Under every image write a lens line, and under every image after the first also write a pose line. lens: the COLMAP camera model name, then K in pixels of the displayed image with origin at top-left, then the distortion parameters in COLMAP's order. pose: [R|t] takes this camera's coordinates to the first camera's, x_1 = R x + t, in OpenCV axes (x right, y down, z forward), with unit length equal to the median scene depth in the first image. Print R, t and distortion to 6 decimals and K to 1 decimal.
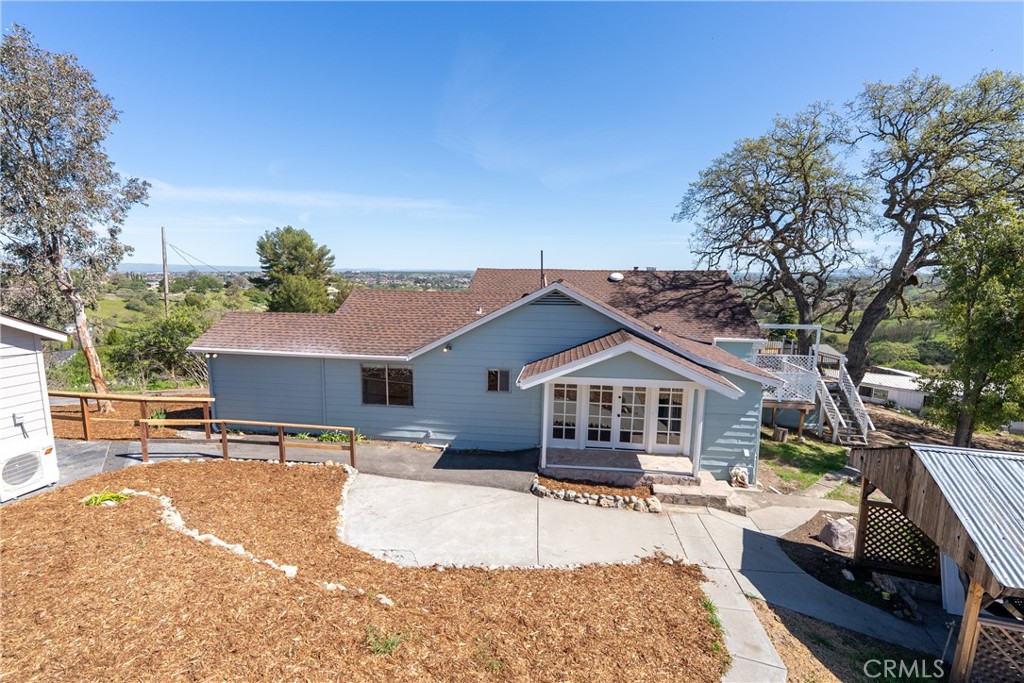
lens RADIAL K [[466.6, 0, 510.4], [0, 466.6, 344.6], [0, 0, 1]] dist [0.000772, -0.000141]
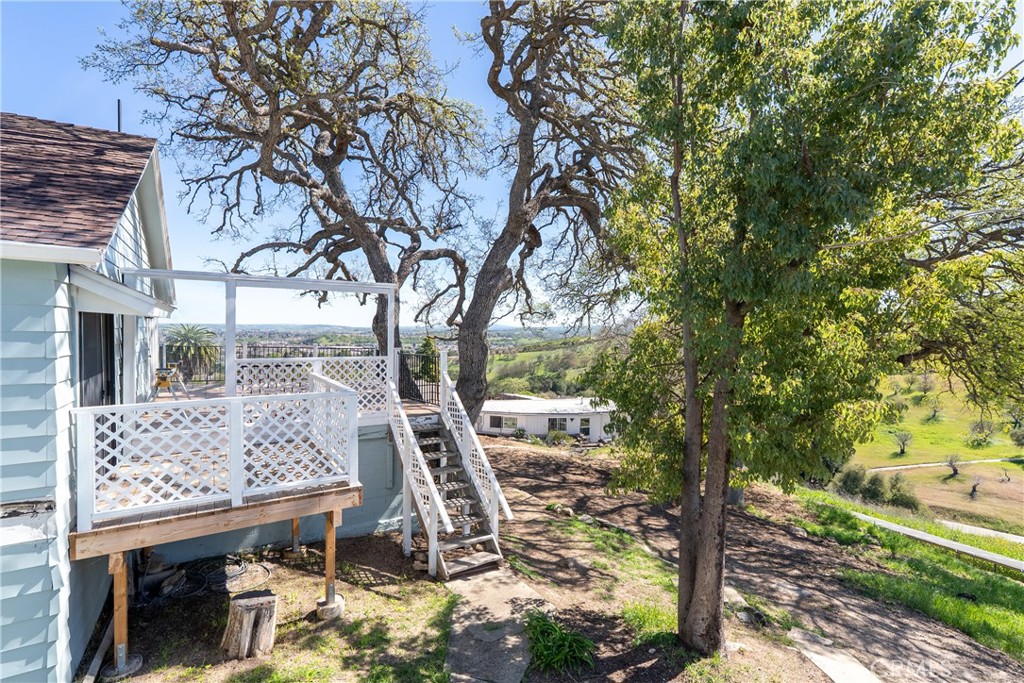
lens RADIAL K [[466.6, 0, 510.5], [0, 466.6, 341.5], [0, 0, 1]] dist [0.000772, -0.000141]
pose [[0.773525, -0.016077, 0.633562, 0.461338], [0.090757, 0.992185, -0.085628, 0.056765], [-0.627234, 0.123735, 0.768939, 0.589035]]
